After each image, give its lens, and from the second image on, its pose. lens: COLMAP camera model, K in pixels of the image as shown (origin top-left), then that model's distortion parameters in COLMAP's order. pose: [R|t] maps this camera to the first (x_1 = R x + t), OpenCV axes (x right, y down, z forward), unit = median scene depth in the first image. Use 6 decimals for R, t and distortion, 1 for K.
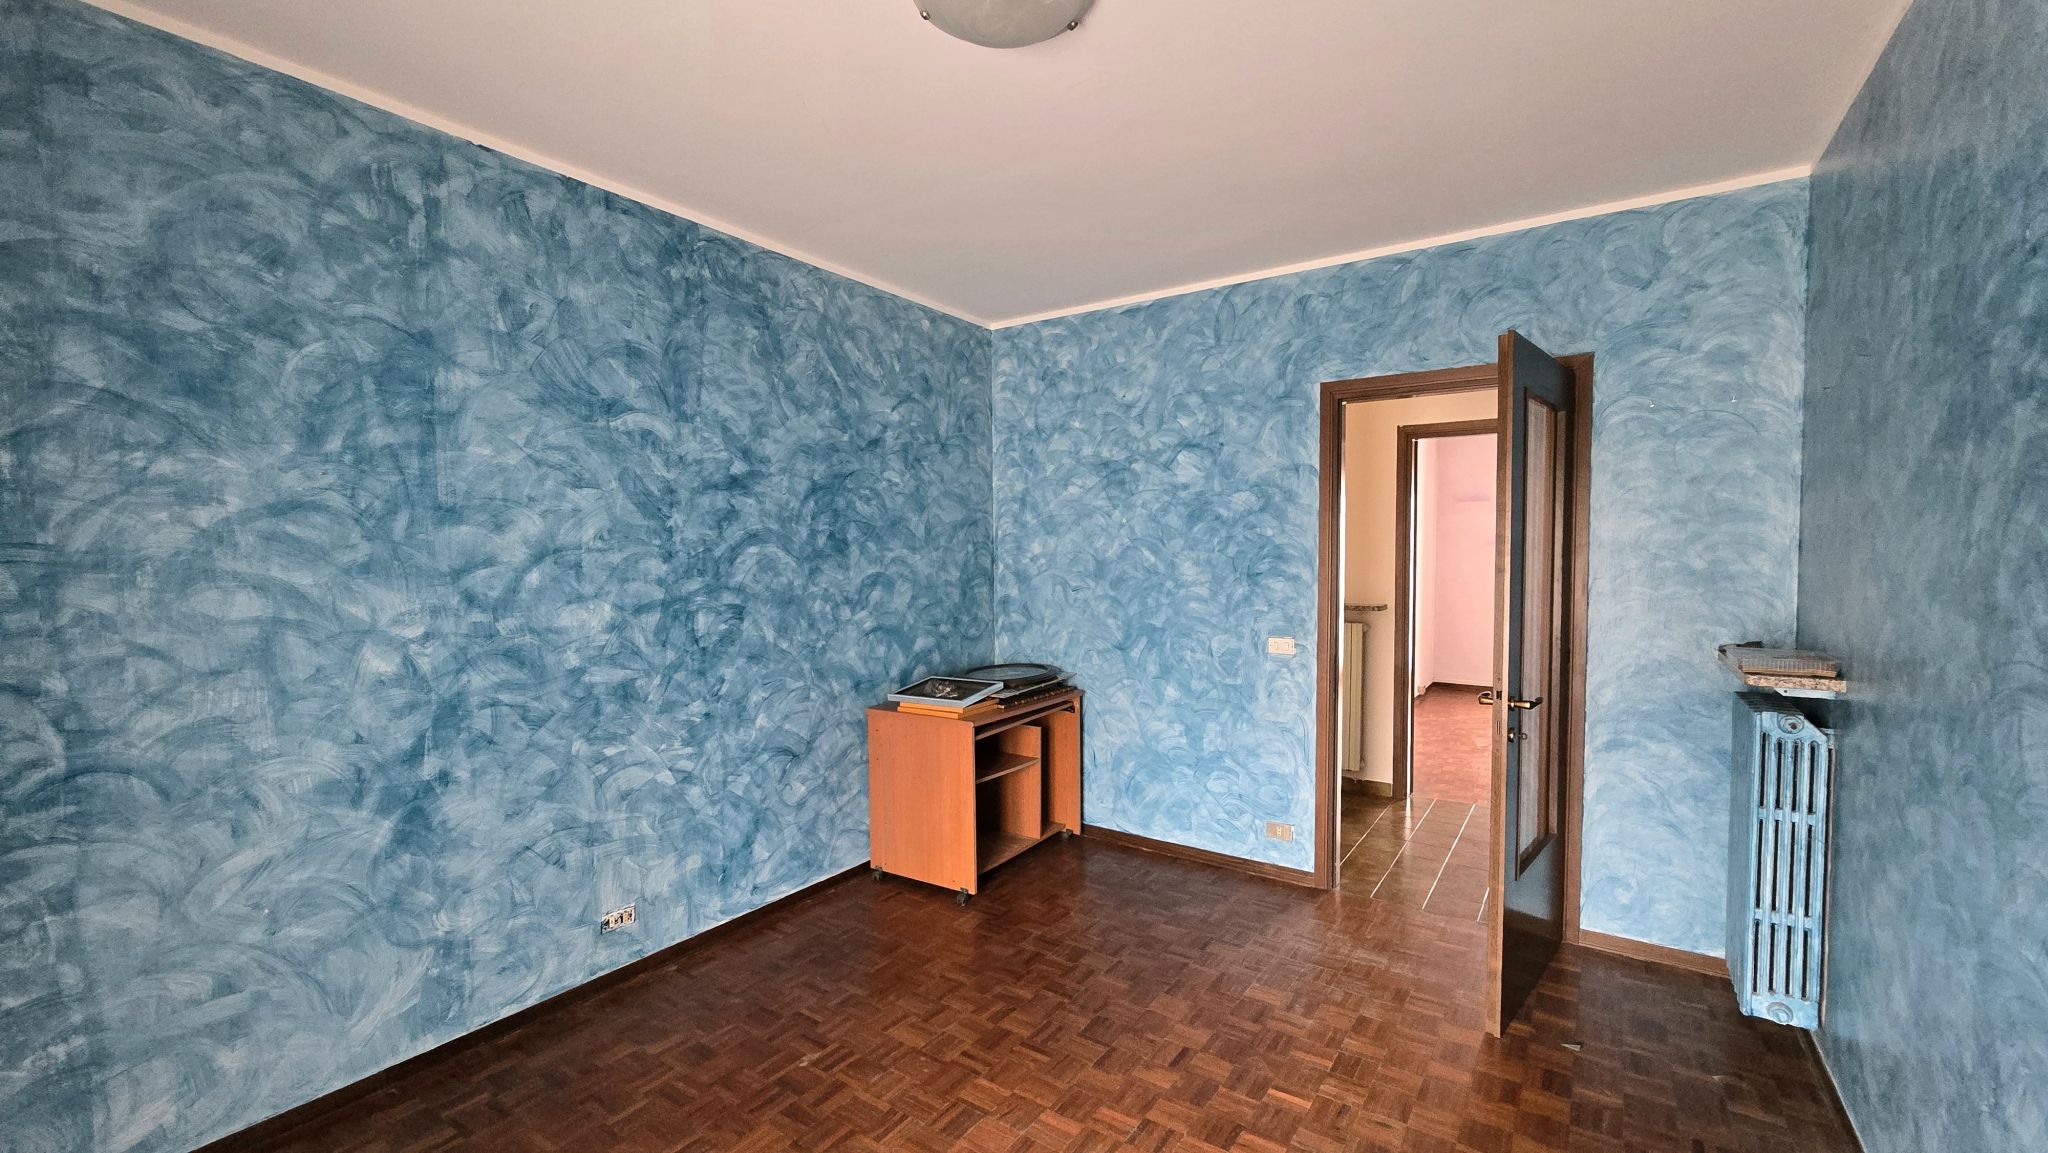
lens RADIAL K [[837.3, 0, 1040.3], [0, 837.3, 582.2], [0, 0, 1]] dist [-0.006053, 0.003245]
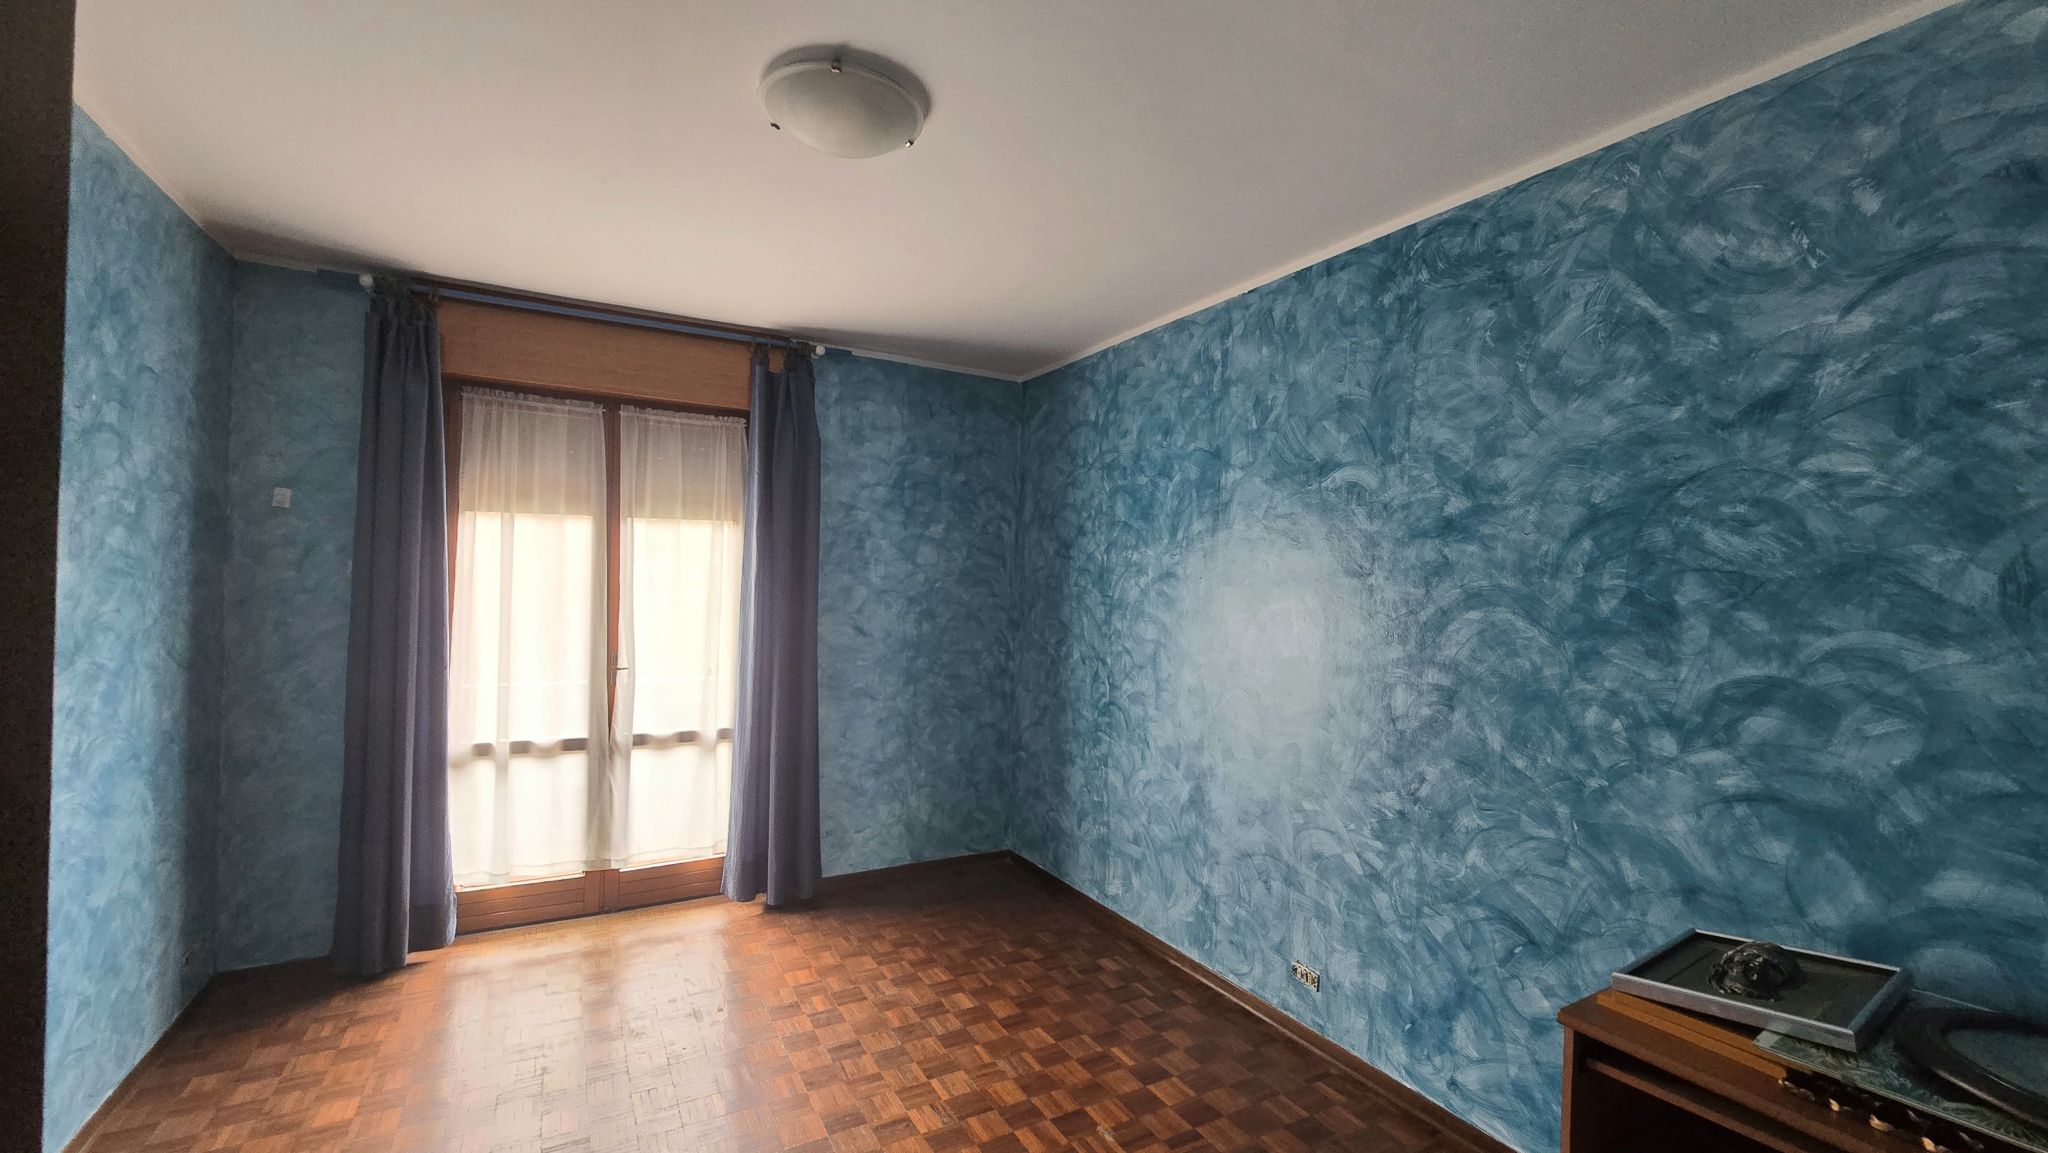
lens RADIAL K [[837.3, 0, 1040.4], [0, 837.3, 585.9], [0, 0, 1]] dist [-0.006053, 0.003245]
pose [[-0.438313, -0.008400, -0.898783, 0.451934], [-0.058071, 0.998132, 0.018992, -0.054057], [0.896944, 0.060517, -0.437982, 0.941191]]
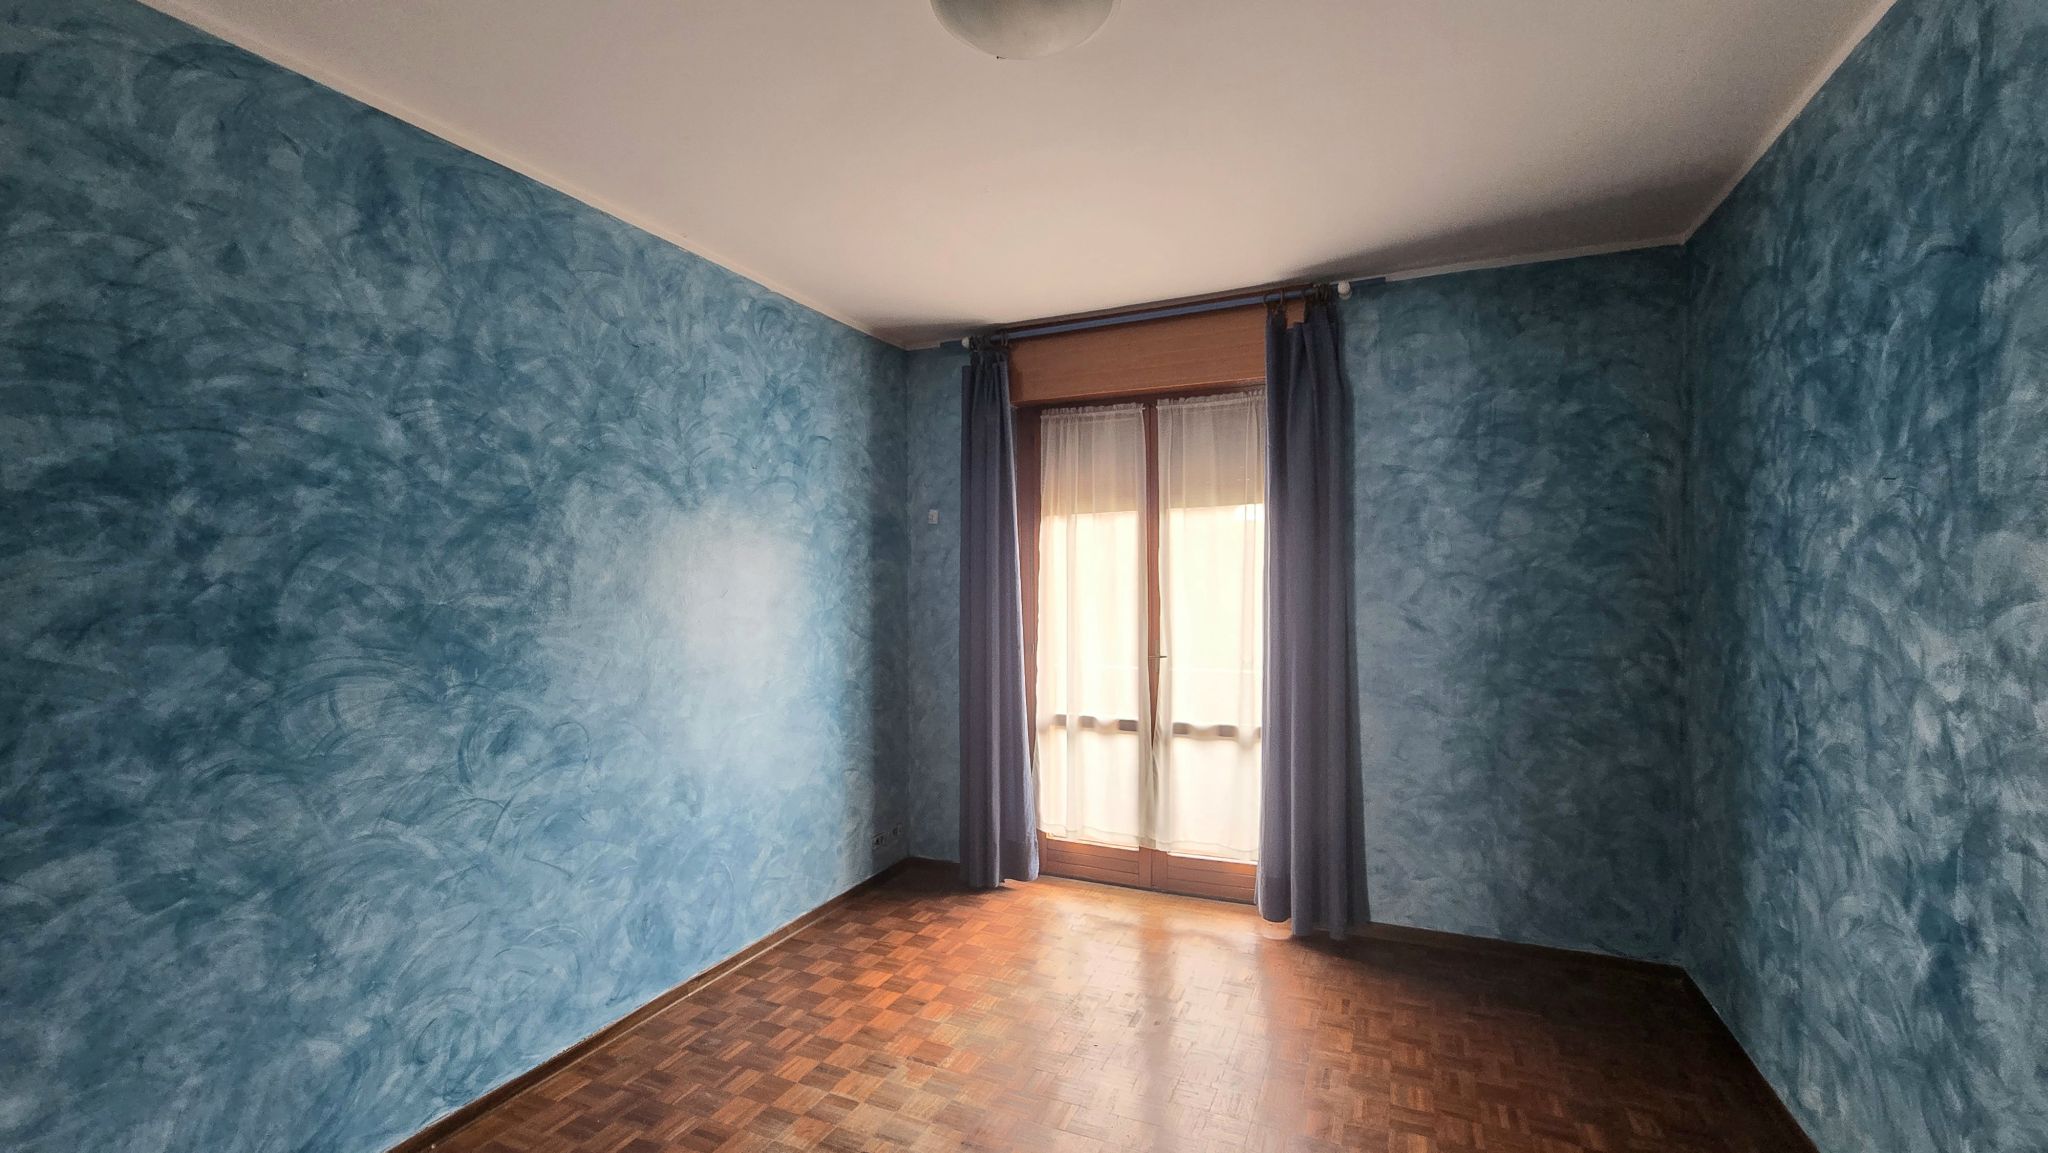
lens RADIAL K [[837.3, 0, 1034.4], [0, 837.3, 585.5], [0, 0, 1]] dist [-0.006053, 0.003245]
pose [[-0.983139, 0.010914, -0.182535, 0.067224], [0.002205, 0.998852, 0.047849, -0.042223], [0.182848, 0.046639, -0.982034, 1.046555]]
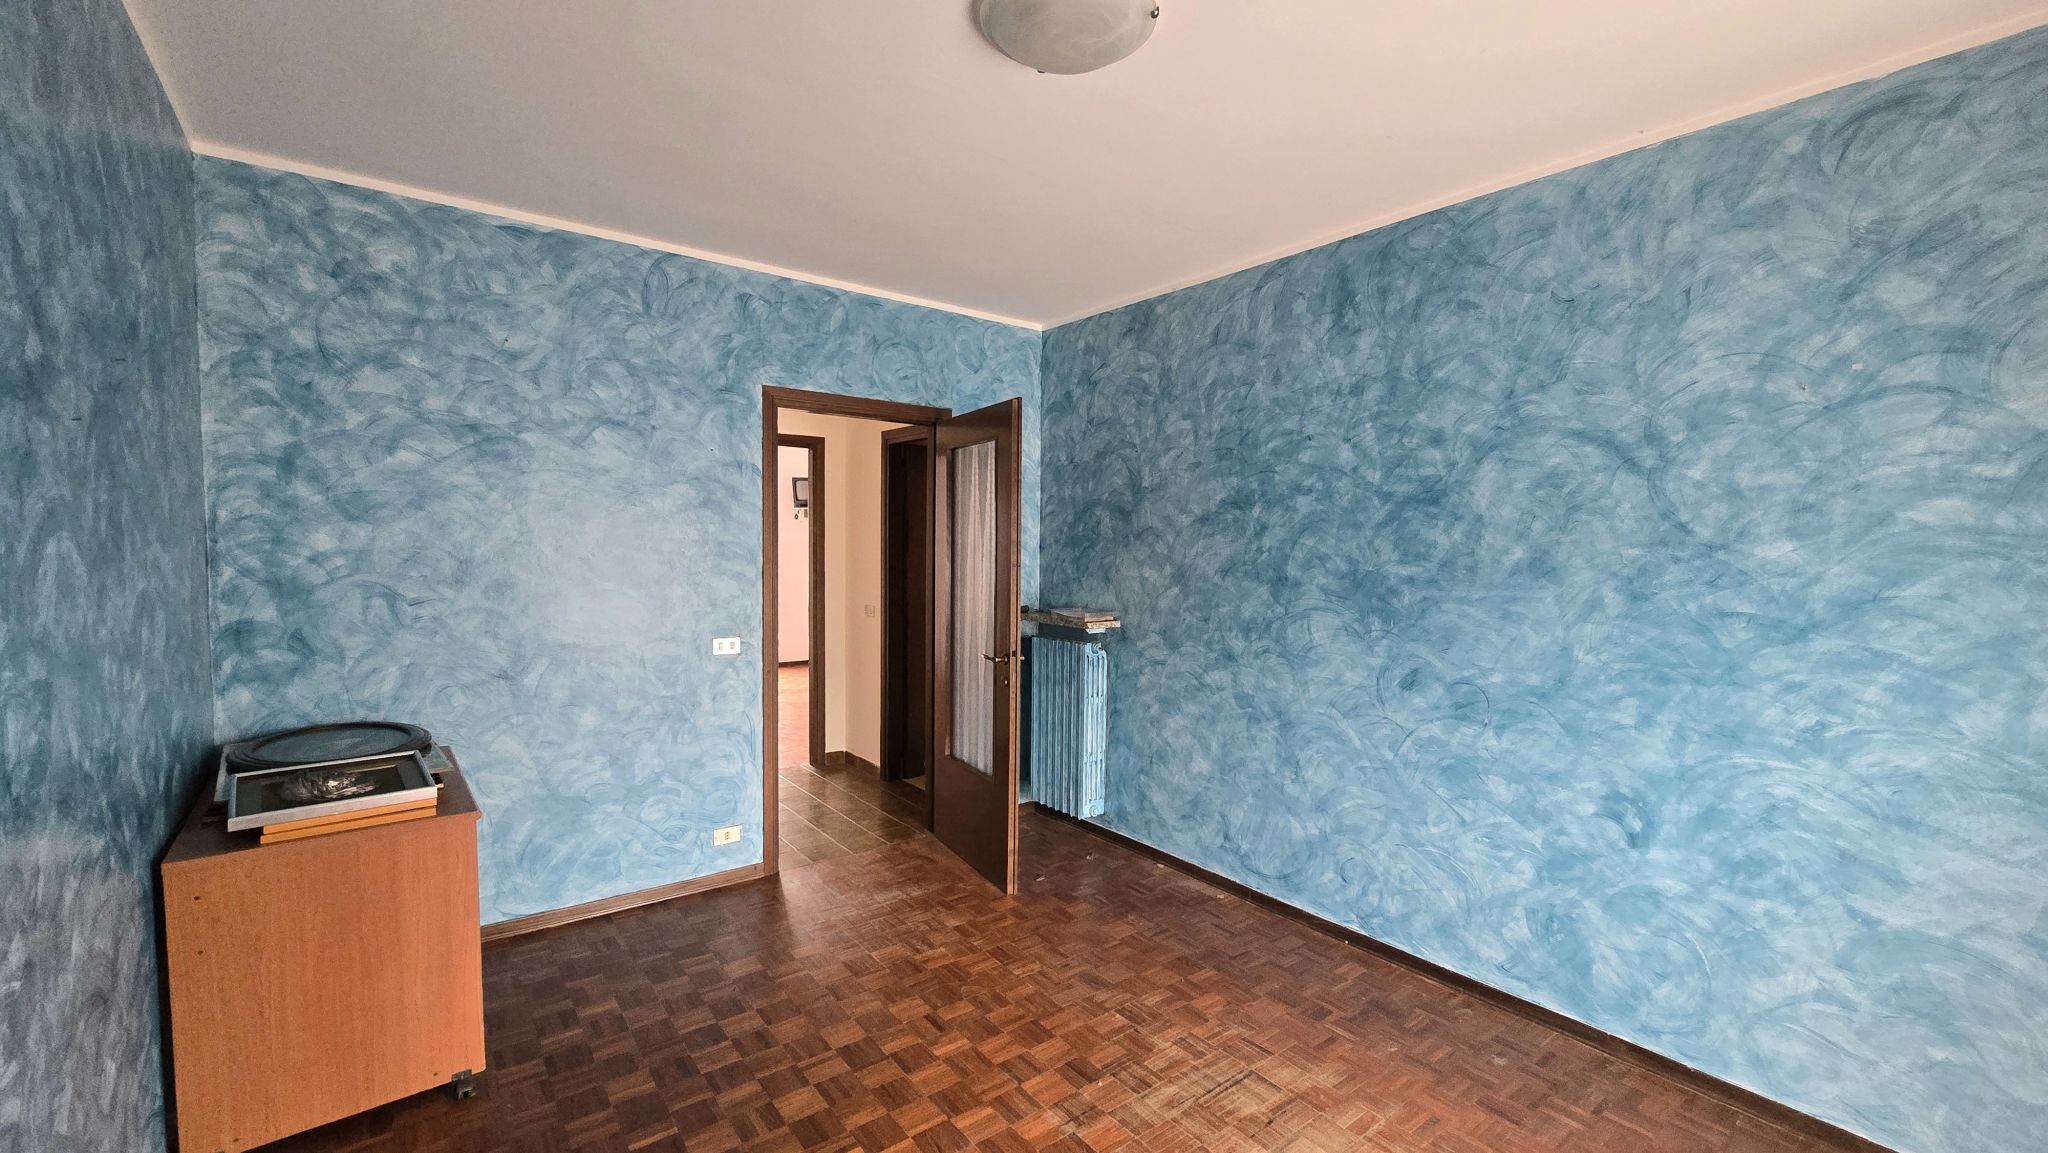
lens RADIAL K [[837.3, 0, 1042.5], [0, 837.3, 582.2], [0, 0, 1]] dist [-0.006053, 0.003245]
pose [[0.299472, -0.037190, 0.953380, -0.572024], [0.024999, 0.999203, 0.031125, -0.020781], [-0.953778, 0.014513, 0.300163, 0.384547]]
